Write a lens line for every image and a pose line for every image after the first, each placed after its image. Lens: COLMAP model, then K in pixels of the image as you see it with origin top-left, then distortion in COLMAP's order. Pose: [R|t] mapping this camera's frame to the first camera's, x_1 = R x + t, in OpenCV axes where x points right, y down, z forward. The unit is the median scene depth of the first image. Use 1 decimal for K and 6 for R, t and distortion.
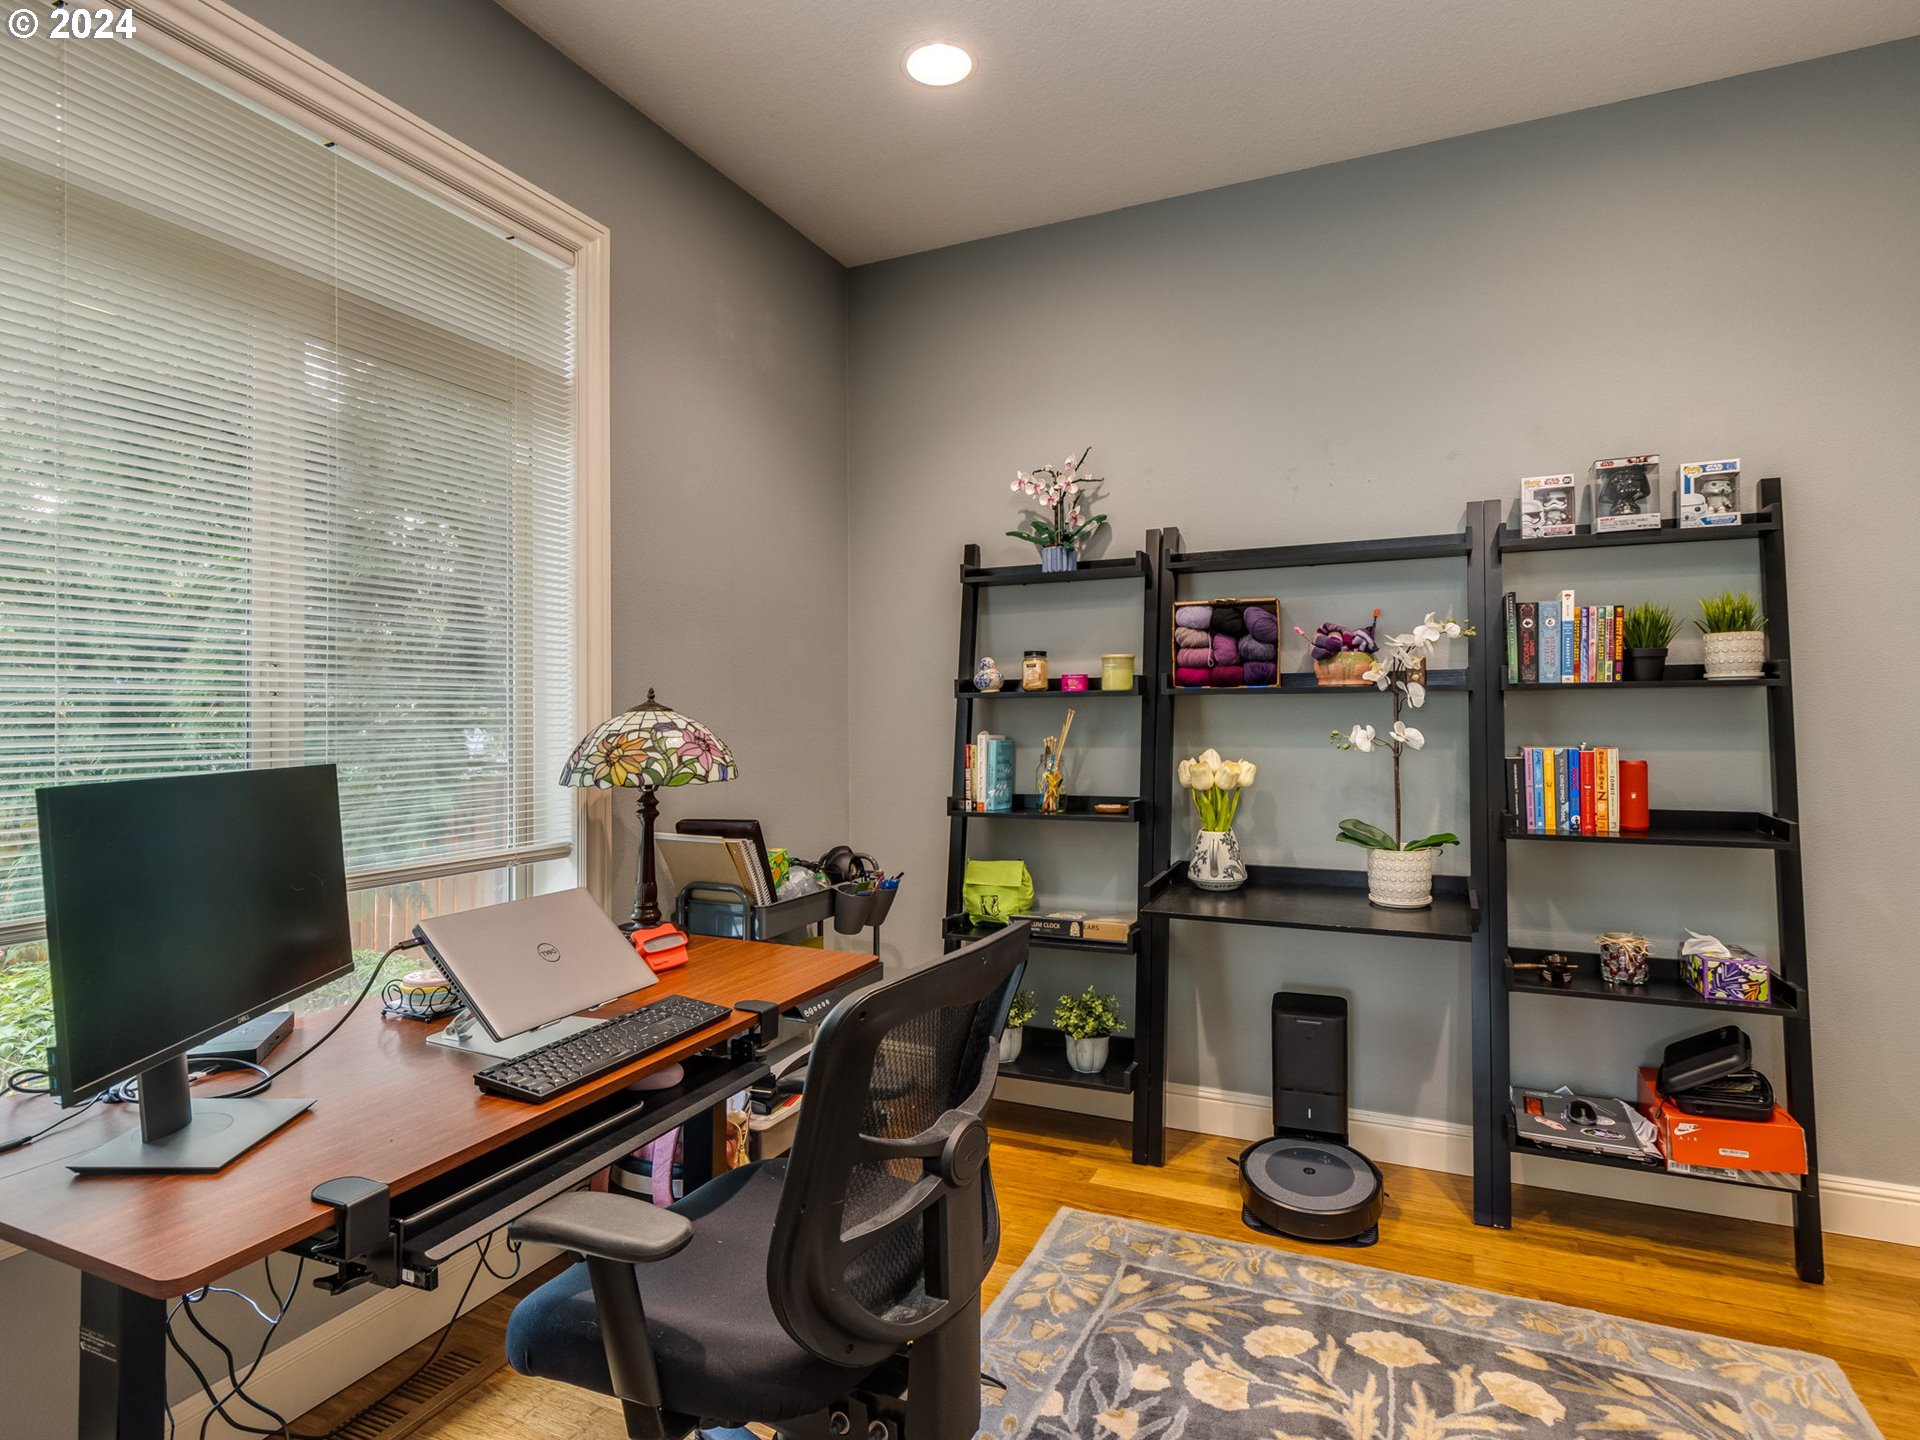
lens RADIAL K [[1012.6, 0, 946.7], [0, 1012.6, 720.3], [0, 0, 1]] dist [-0.000774, -0.004904]
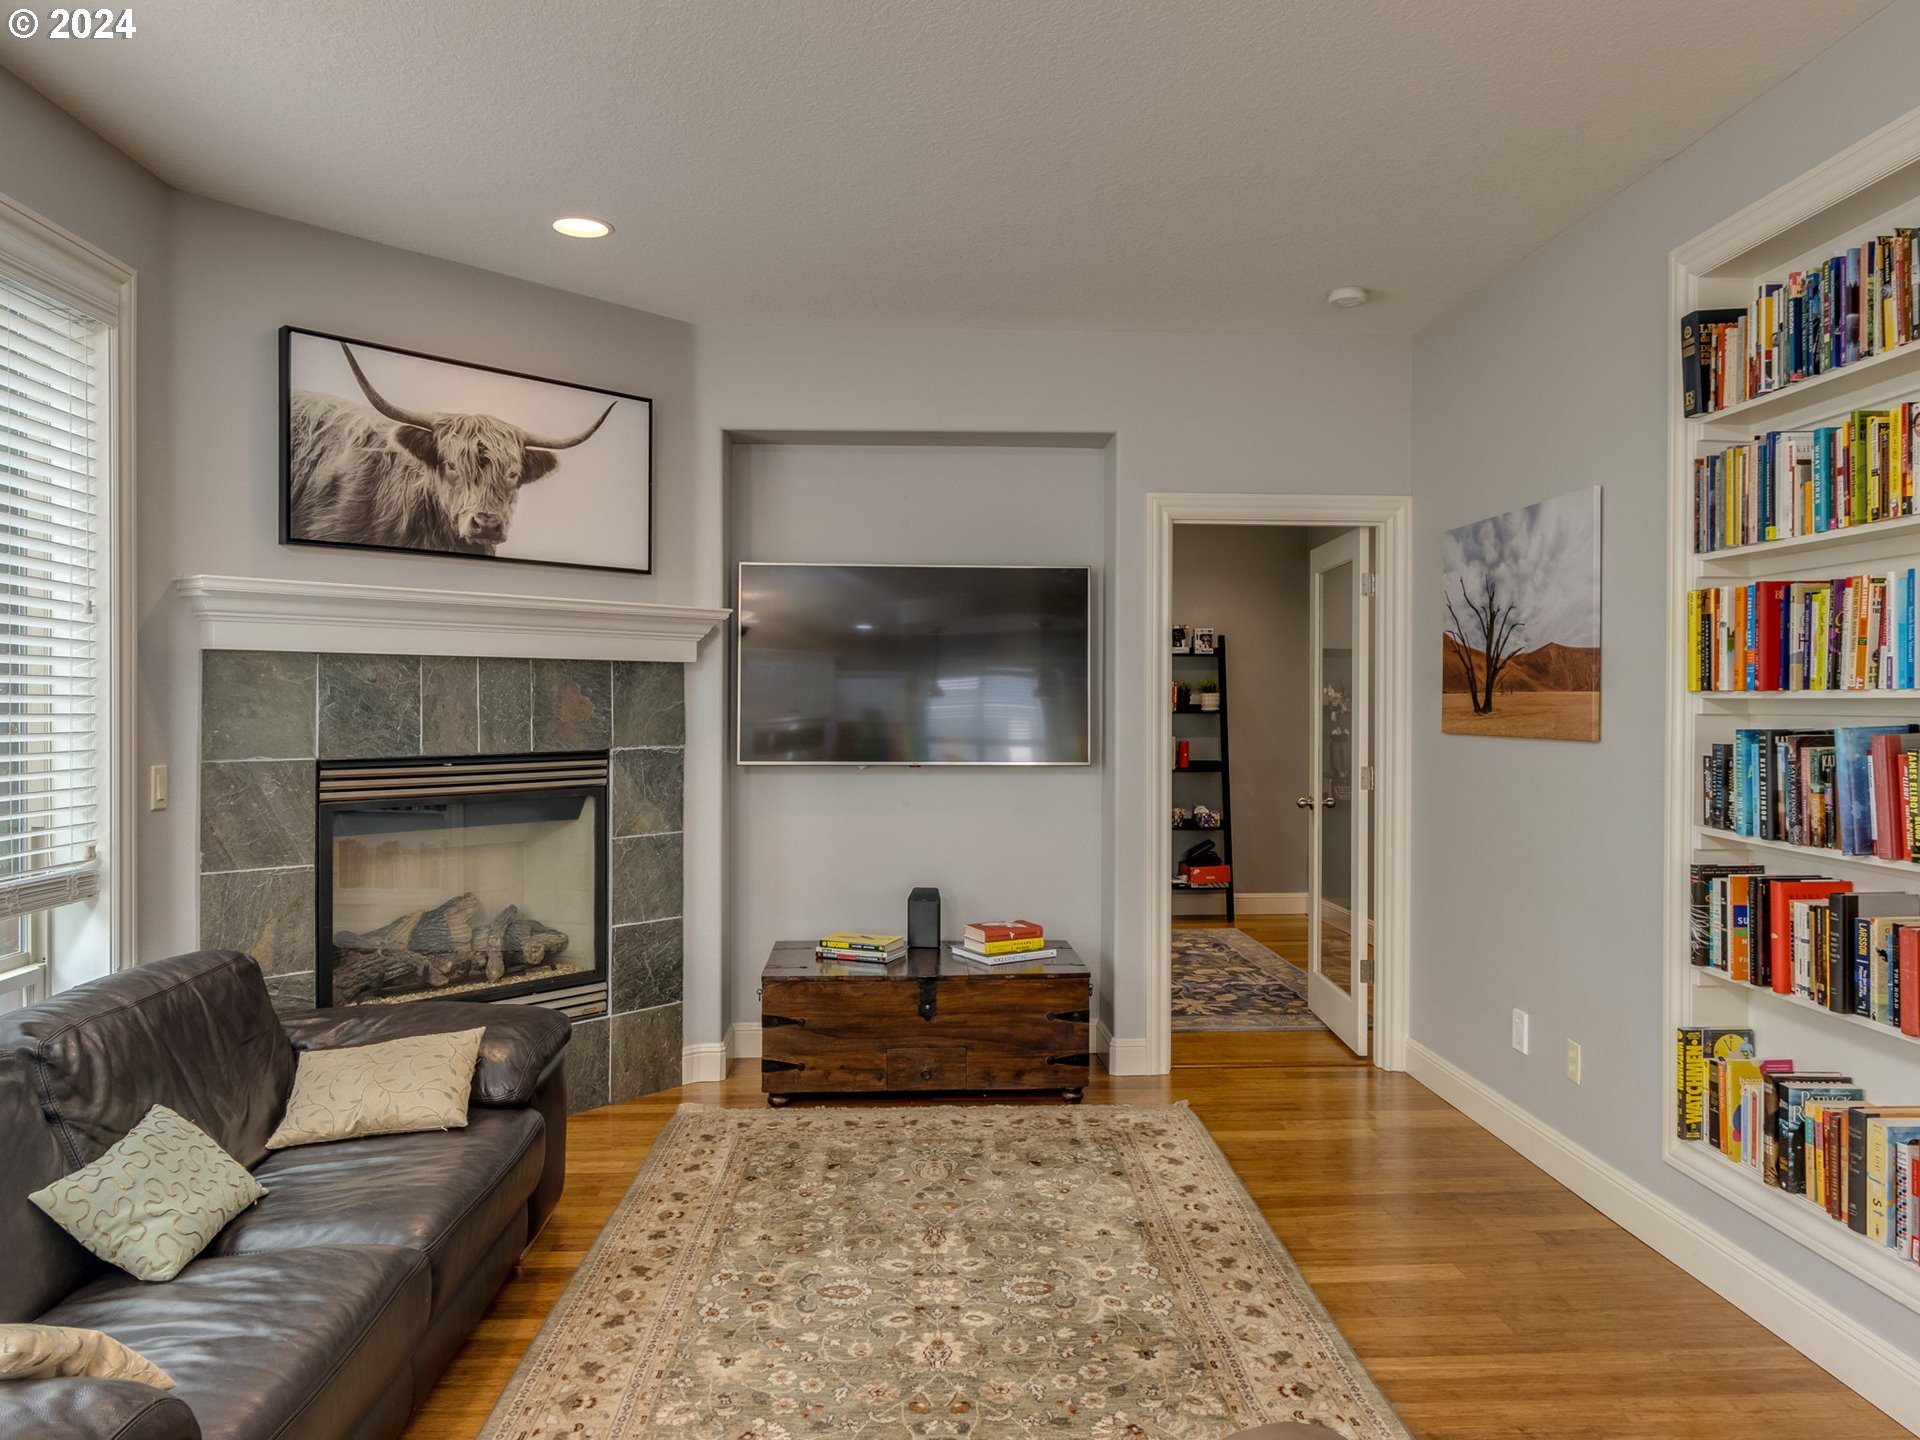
lens RADIAL K [[1340.7, 0, 962.2], [0, 1340.7, 718.1], [0, 0, 1]] dist [-0.005359, -0.001387]
pose [[0.875065, 0.002803, 0.483998, -1.546289], [-0.011517, 0.999821, 0.015033, -0.071375], [-0.483869, -0.018729, 0.874940, -1.826400]]
